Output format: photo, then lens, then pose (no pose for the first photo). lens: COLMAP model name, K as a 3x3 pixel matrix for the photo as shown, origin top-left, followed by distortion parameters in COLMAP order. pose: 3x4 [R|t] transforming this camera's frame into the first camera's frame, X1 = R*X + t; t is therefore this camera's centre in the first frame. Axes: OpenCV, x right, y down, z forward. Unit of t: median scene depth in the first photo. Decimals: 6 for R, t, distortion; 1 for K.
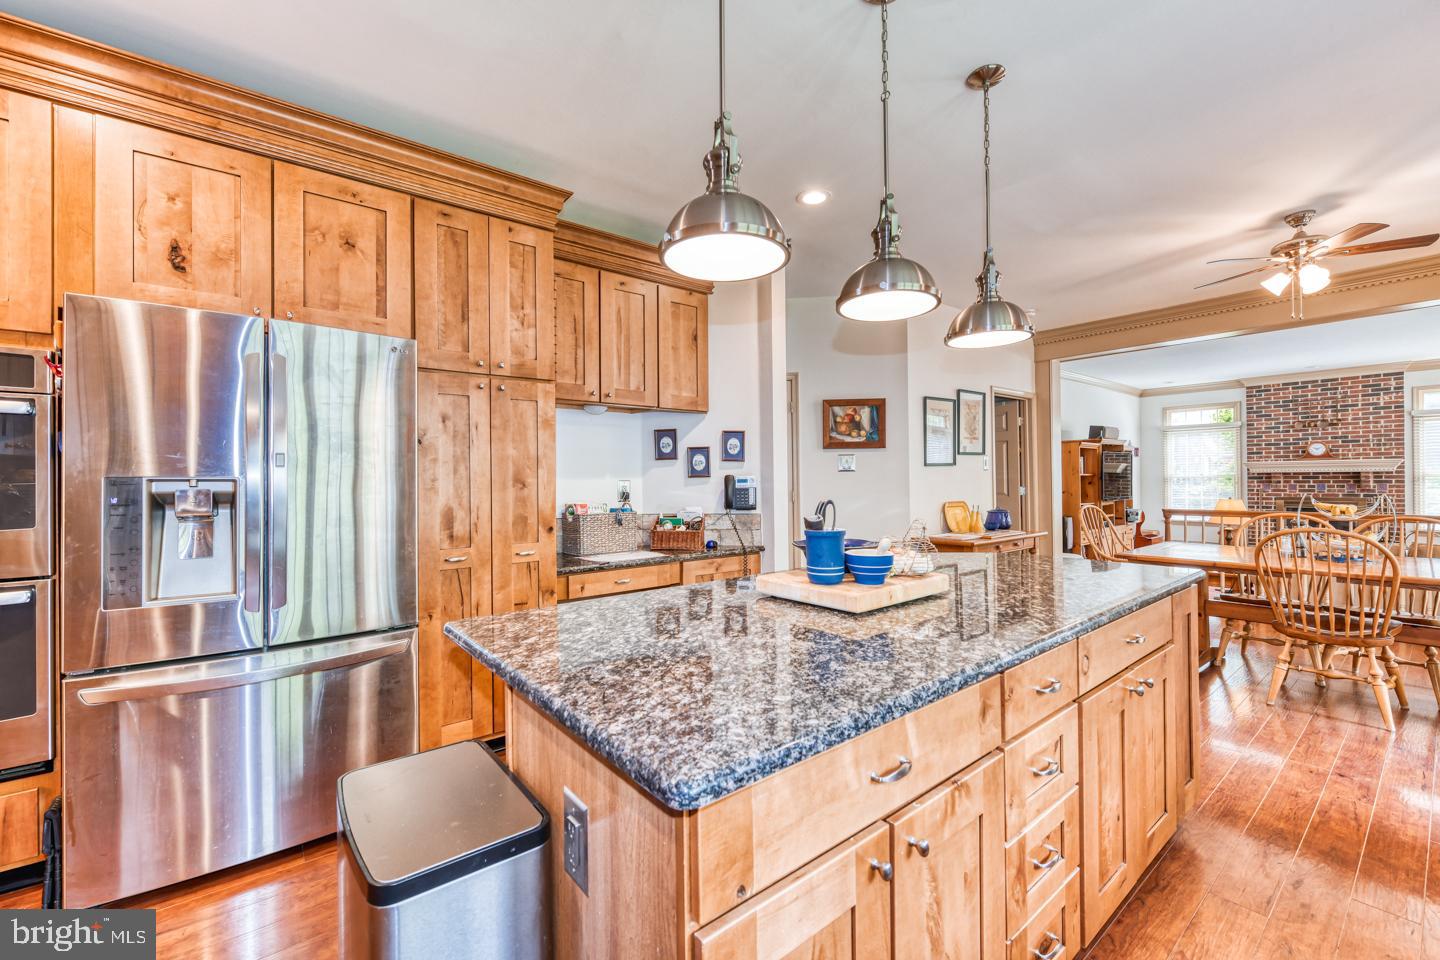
lens RADIAL K [[585.6, 0, 720.0], [0, 585.6, 480.0], [0, 0, 1]] dist [-0.004527, -0.000559]
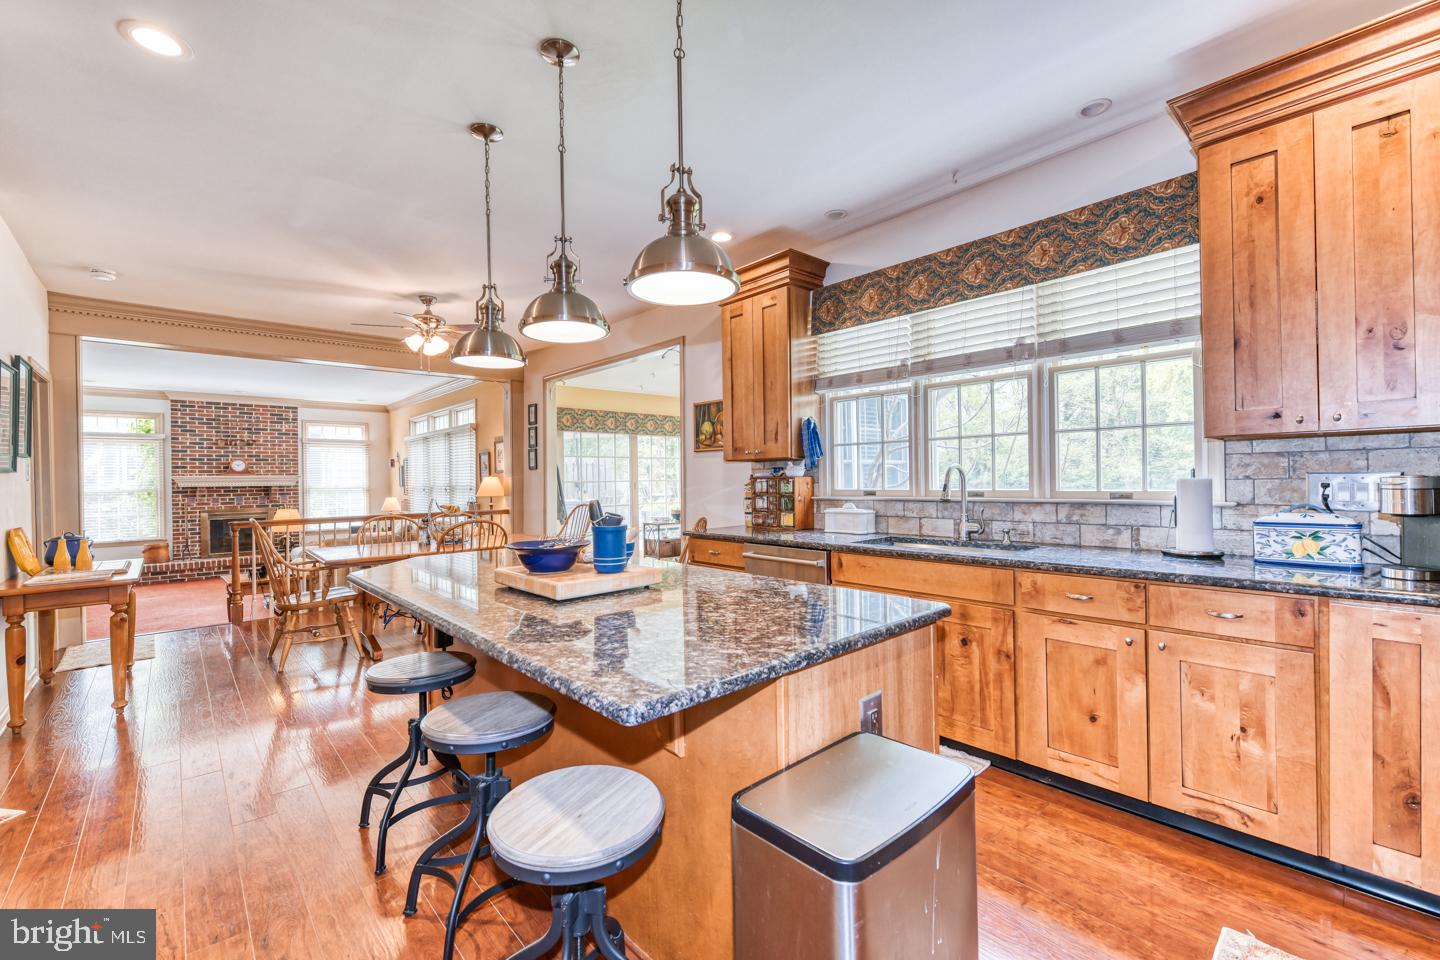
lens RADIAL K [[602.3, 0, 720.0], [0, 602.3, 480.0], [0, 0, 1]] dist [-0.001648, 0.000031]
pose [[-0.070622, 0.011001, 0.997442, -0.198841], [0.017793, 0.999794, -0.009767, 0.002436], [-0.997344, 0.017058, -0.070803, 0.171177]]
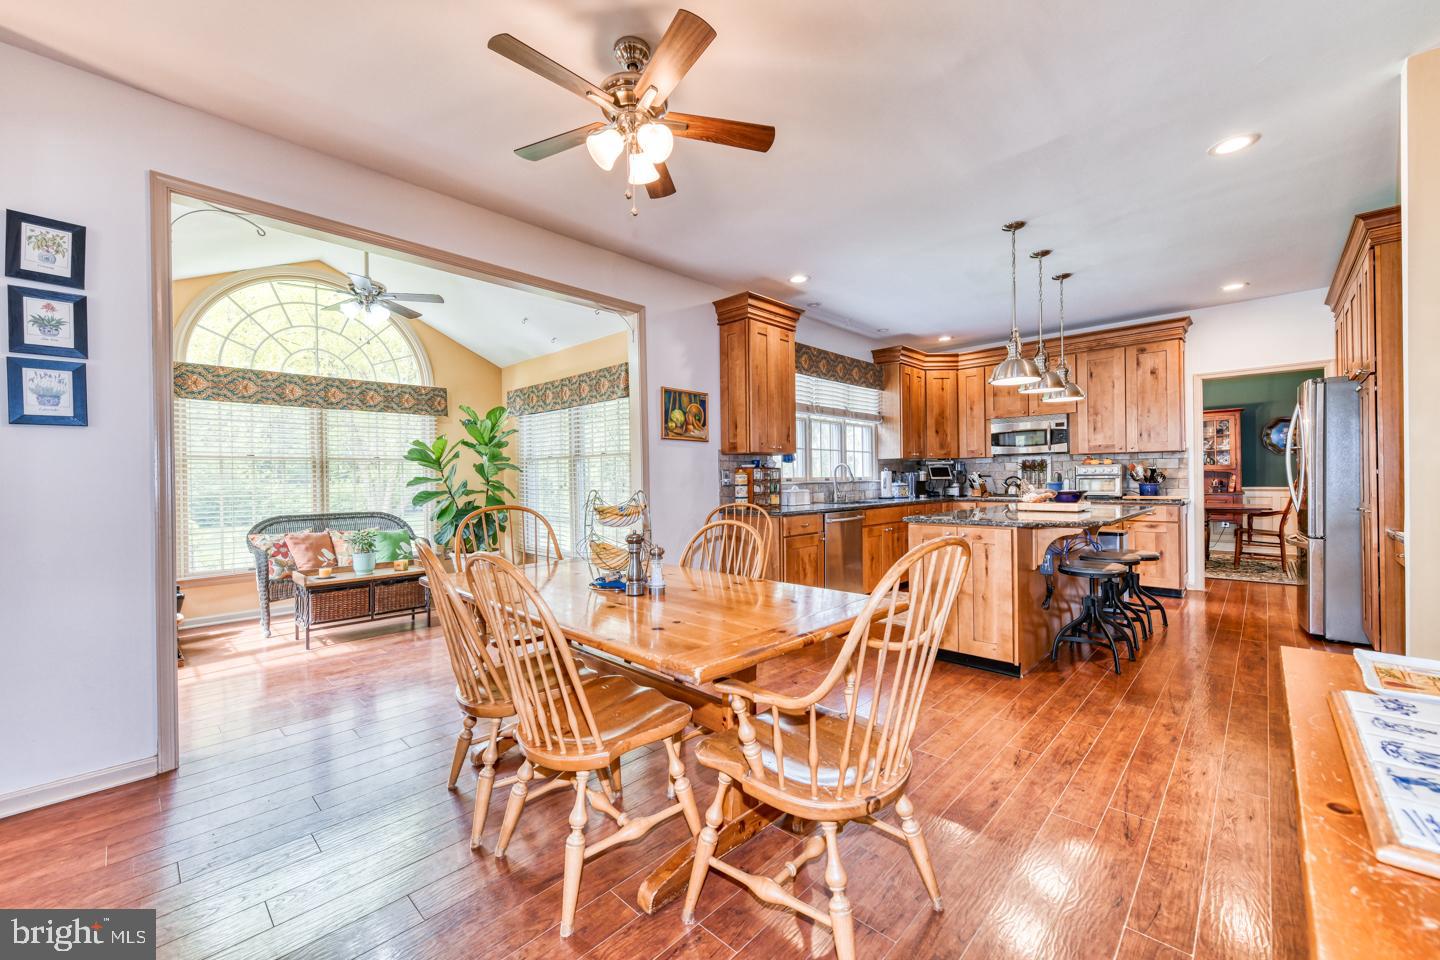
lens RADIAL K [[565.2, 0, 720.0], [0, 565.2, 480.0], [0, 0, 1]] dist [0.007120, -0.000339]
pose [[-0.989731, 0.024947, -0.140748, 0.414548], [0.024439, 0.999687, 0.005338, 0.004611], [0.140838, 0.001843, -0.990031, 0.671515]]
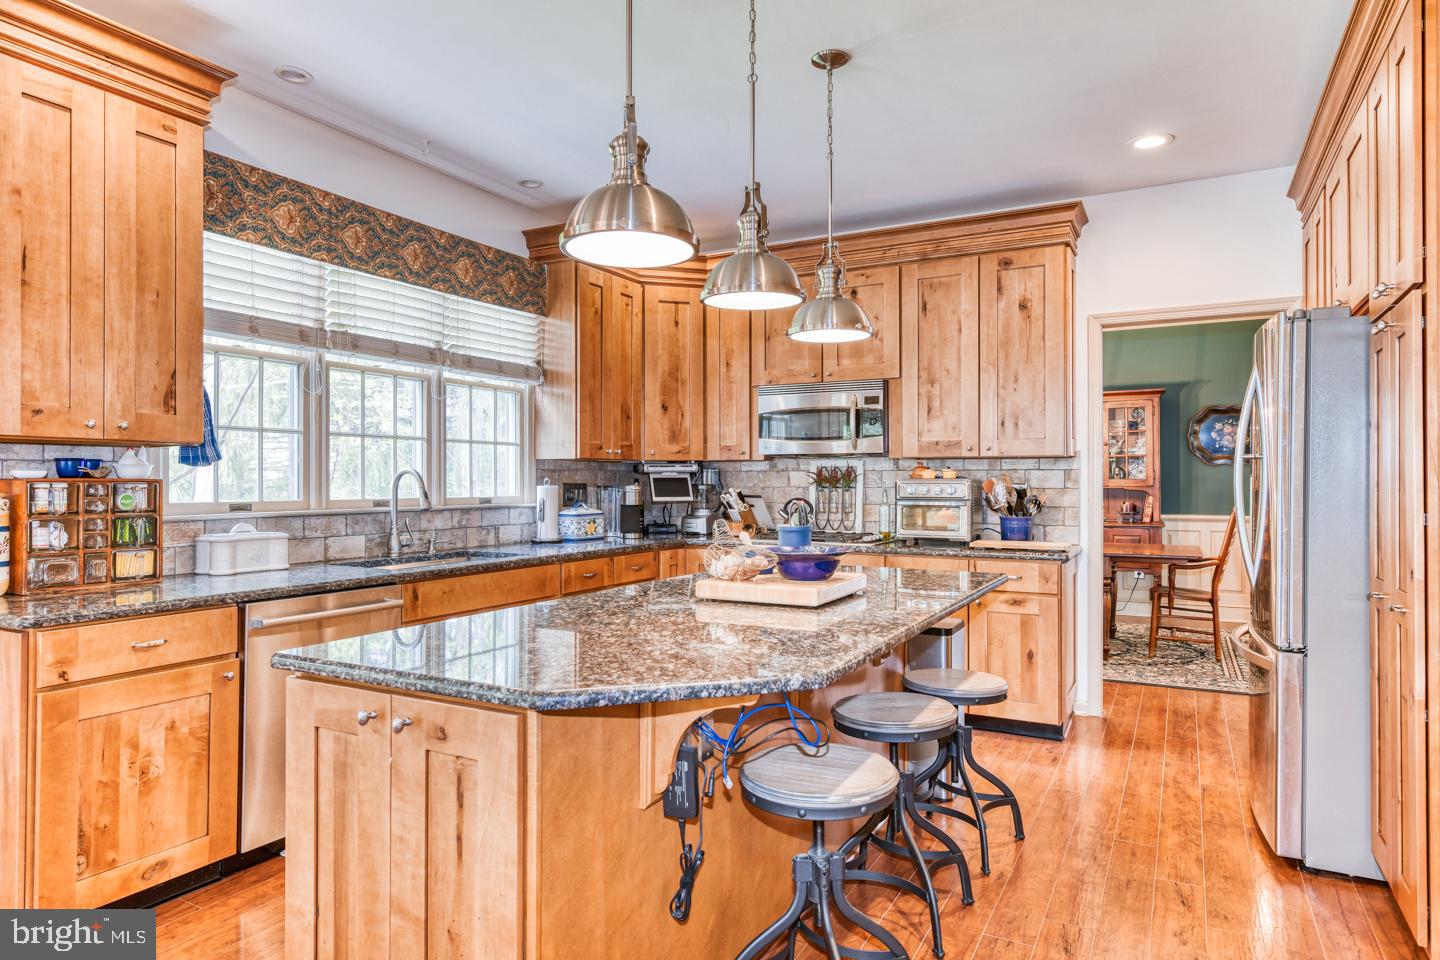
lens RADIAL K [[856.7, 0, 720.0], [0, 856.7, 480.0], [0, 0, 1]] dist [0.012735, 0.000835]
pose [[-0.917284, 0.010694, -0.398090, 0.194638], [0.009839, 0.999943, 0.004193, -0.002466], [0.398112, -0.000071, -0.917337, 0.491903]]
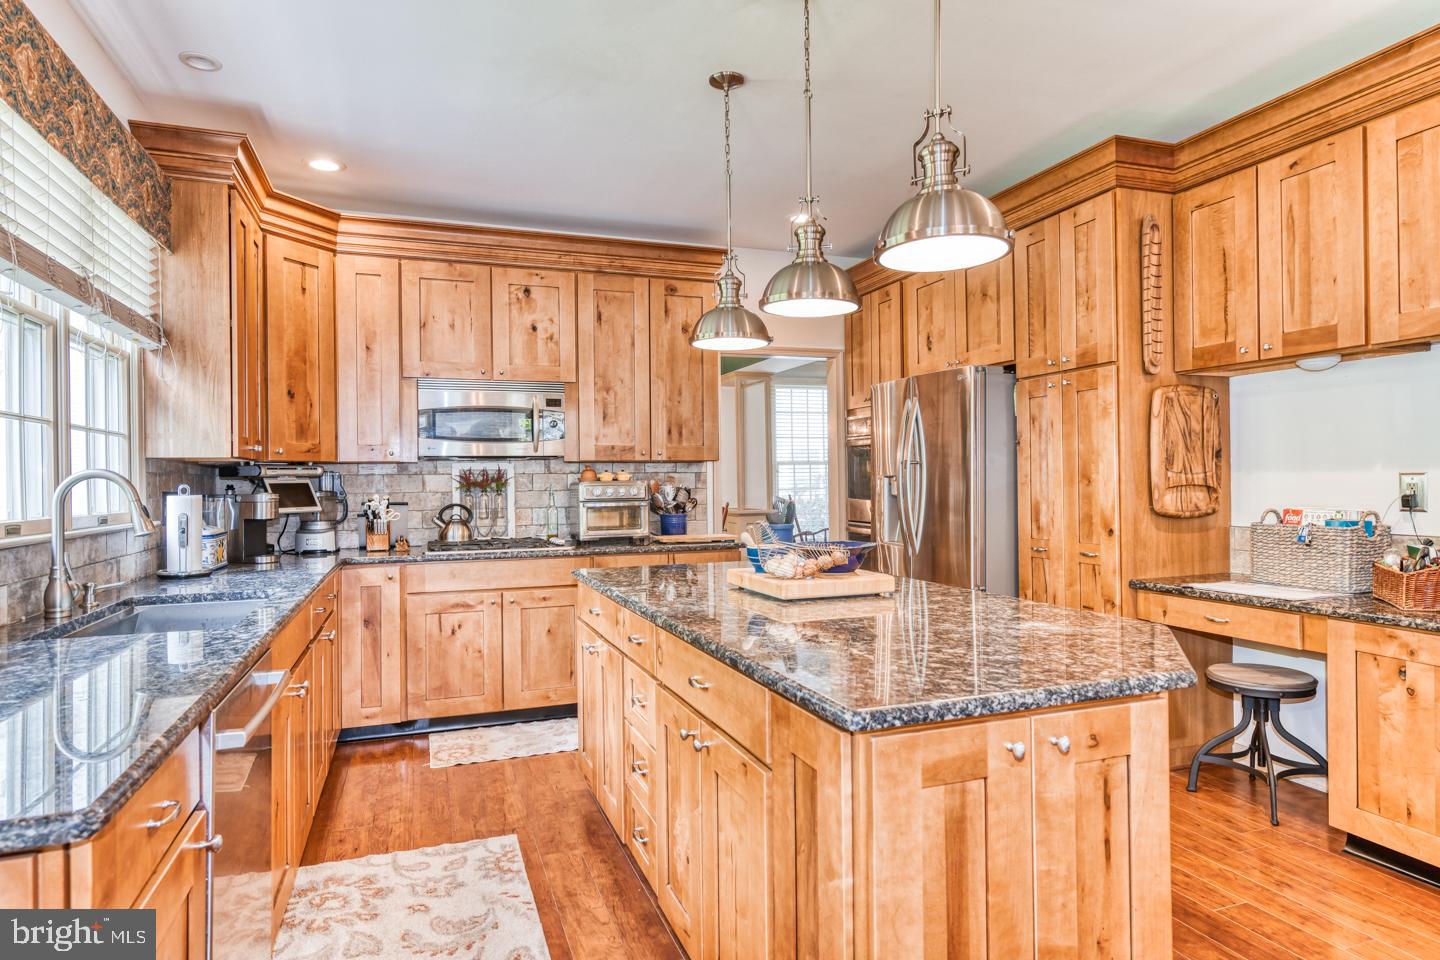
lens RADIAL K [[824.7, 0, 720.0], [0, 824.7, 480.0], [0, 0, 1]] dist [0.007874, 0.000651]
pose [[-0.311942, 0.013620, -0.950004, 0.362522], [0.014747, 0.999846, 0.009493, -0.004723], [0.949987, -0.011048, -0.312094, 0.280258]]
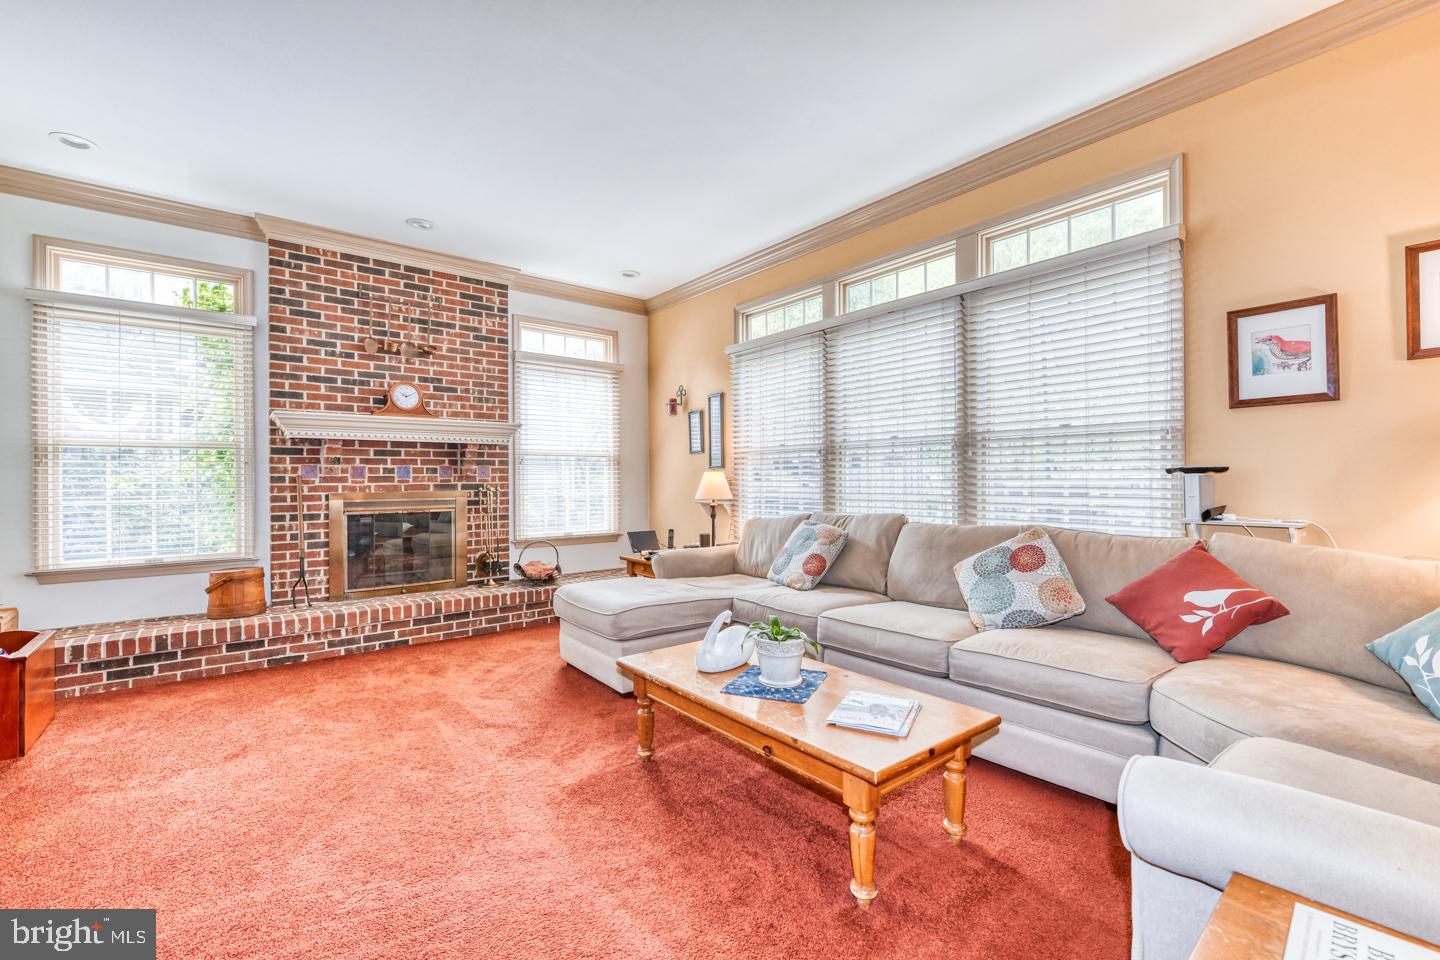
lens RADIAL K [[615.4, 0, 720.0], [0, 615.4, 480.0], [0, 0, 1]] dist [-0.001003, -0.000701]
pose [[-0.007336, 0.009608, 0.999927, 0.512807], [0.009134, 0.999913, -0.009541, 0.029013], [-0.999931, 0.009064, -0.007423, 0.769428]]
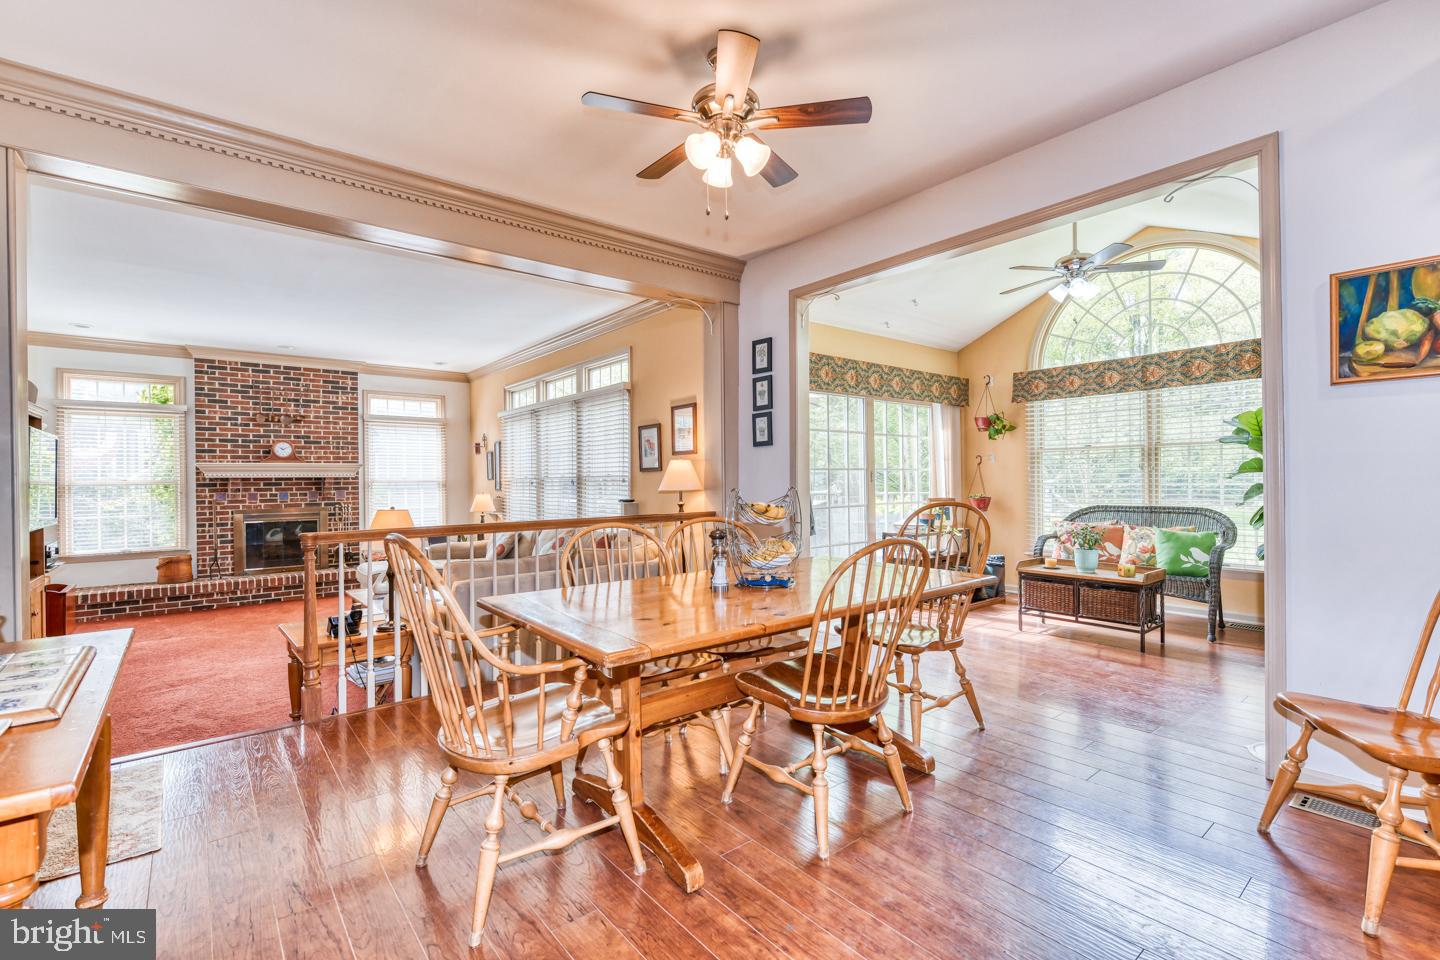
lens RADIAL K [[639.0, 0, 720.0], [0, 639.0, 480.0], [0, 0, 1]] dist [-0.000445, 0.000211]
pose [[-0.018007, 0.010346, 0.999784, 0.122164], [0.014612, 0.999842, -0.010083, 0.008497], [-0.999731, 0.014427, -0.018156, 0.423866]]
